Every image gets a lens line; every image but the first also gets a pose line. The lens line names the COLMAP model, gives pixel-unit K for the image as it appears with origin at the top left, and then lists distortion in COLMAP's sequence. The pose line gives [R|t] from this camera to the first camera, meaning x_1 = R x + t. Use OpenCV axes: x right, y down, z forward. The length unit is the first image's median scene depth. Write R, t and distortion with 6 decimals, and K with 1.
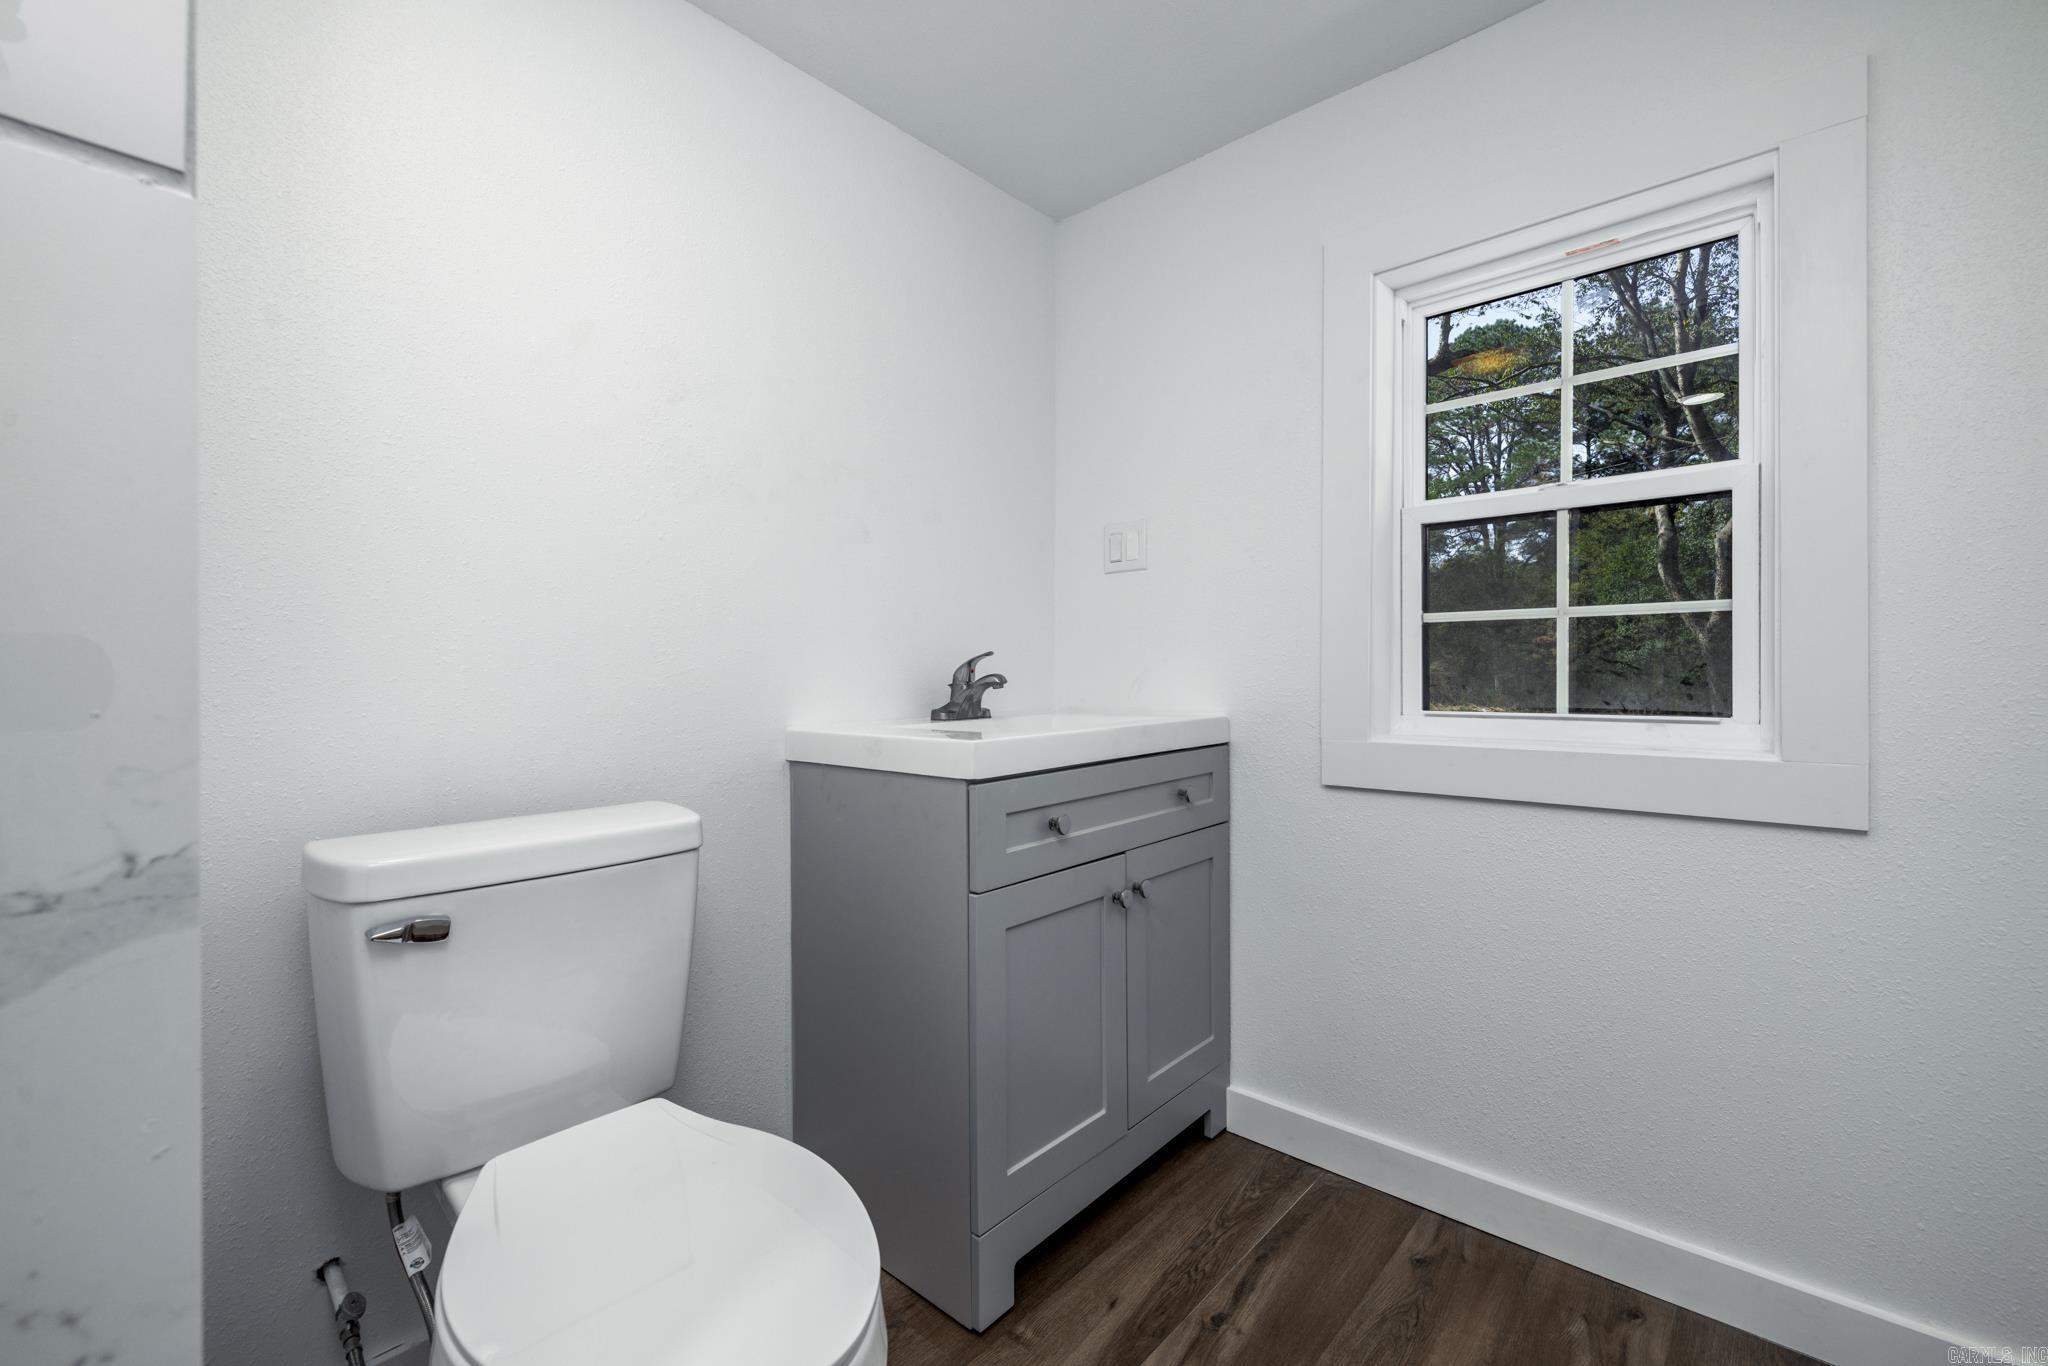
lens RADIAL K [[857.1, 0, 1024.9], [0, 857.1, 674.5], [0, 0, 1]] dist [0.001484, 0.000127]
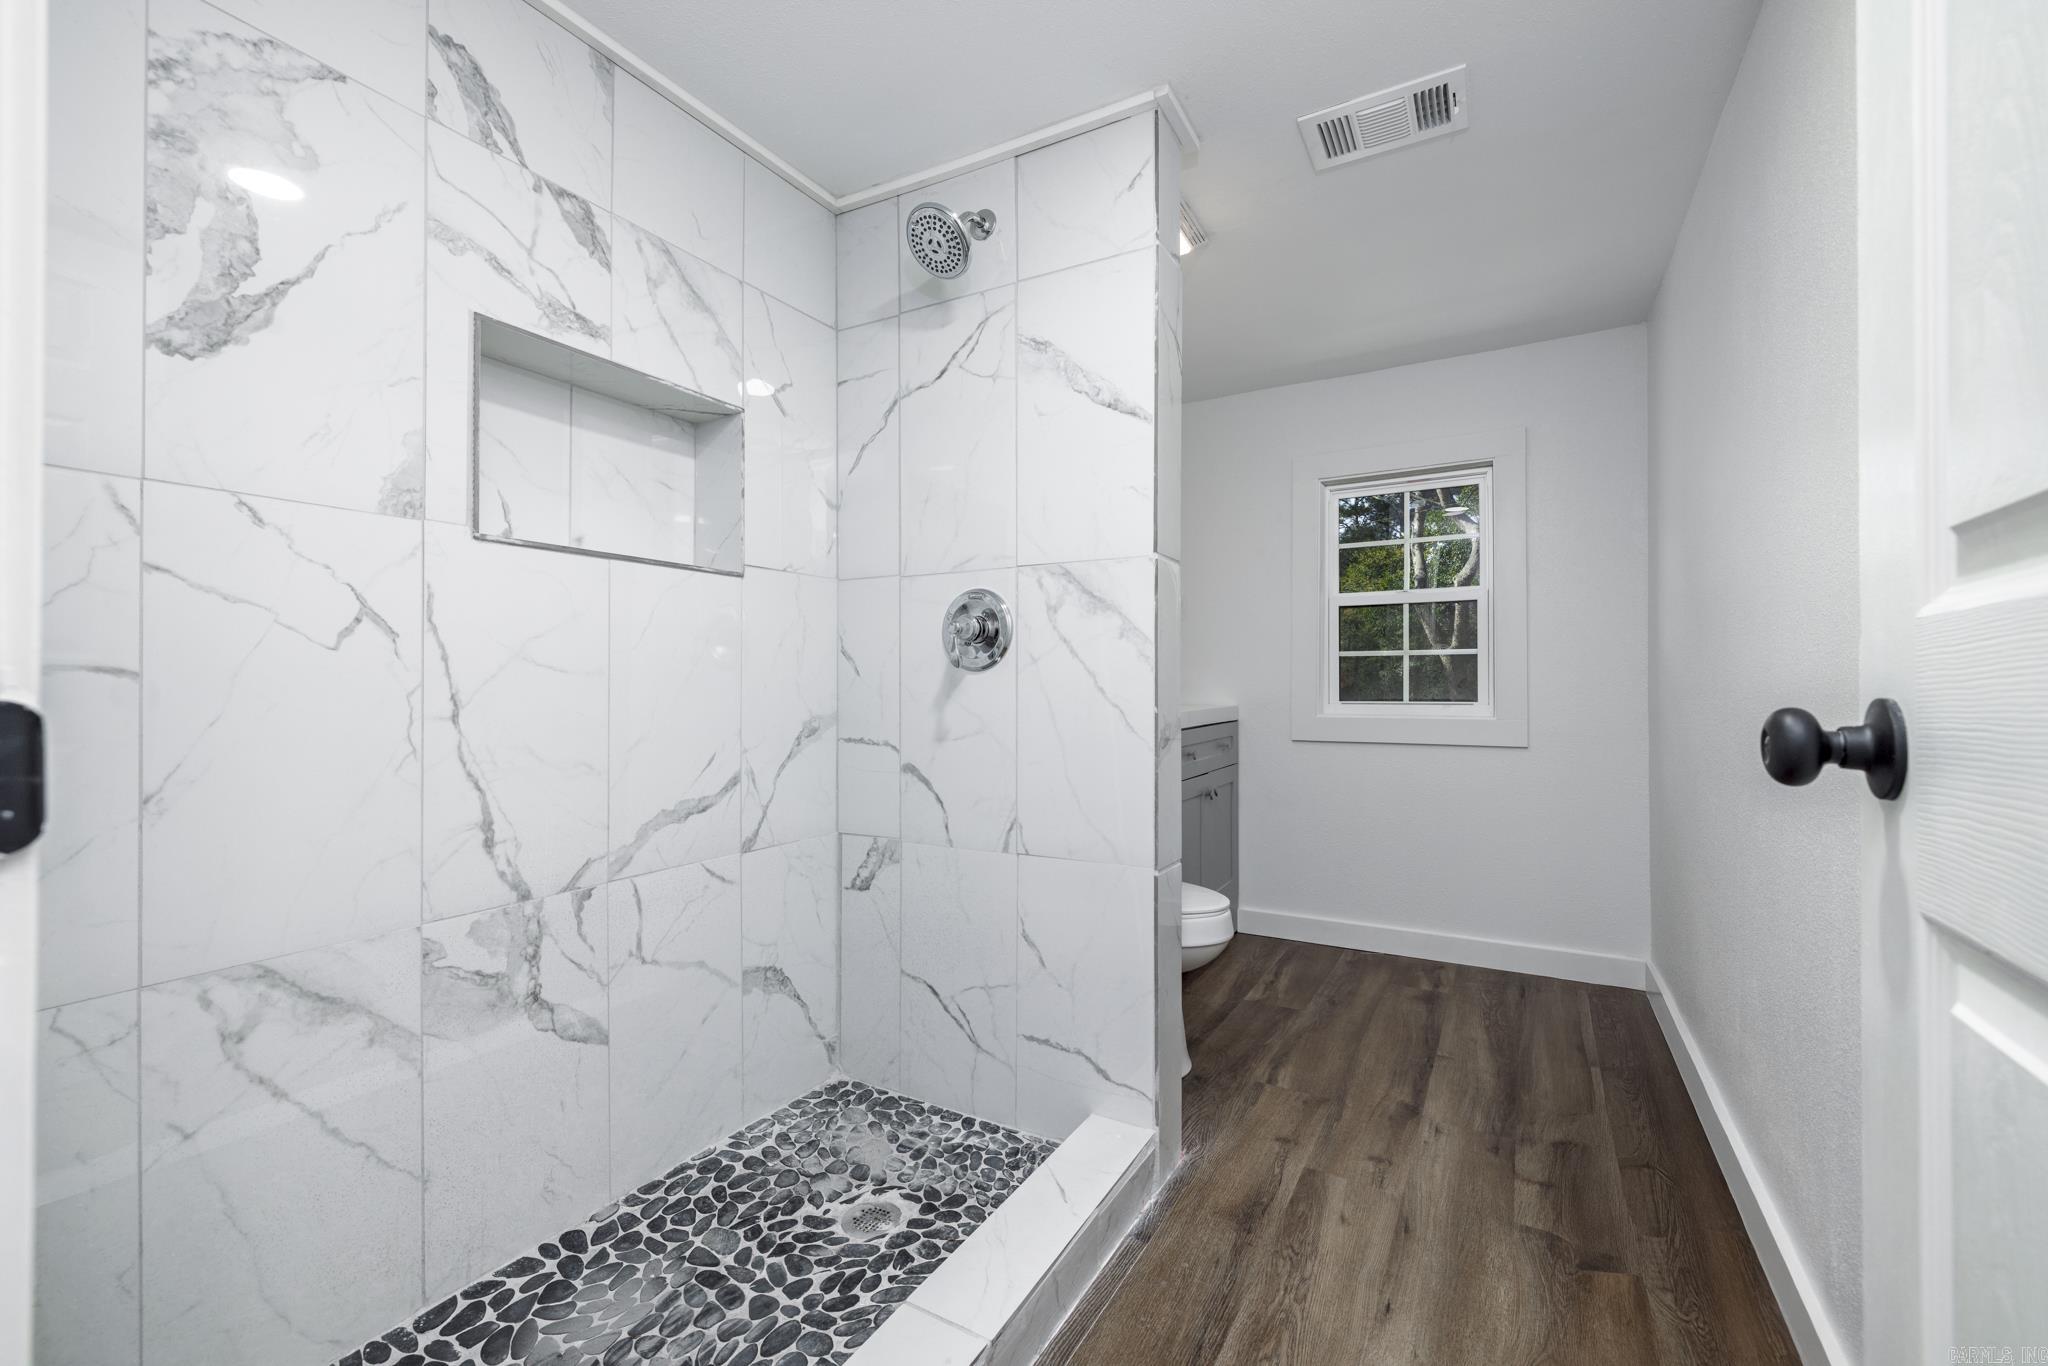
lens RADIAL K [[857.1, 0, 1018.6], [0, 857.1, 679.8], [0, 0, 1]] dist [0.001484, 0.000127]
pose [[0.978481, 0.003677, 0.206303, -0.724847], [-0.001419, 0.999937, -0.011095, 0.016895], [-0.206331, 0.010564, 0.978425, -0.843393]]
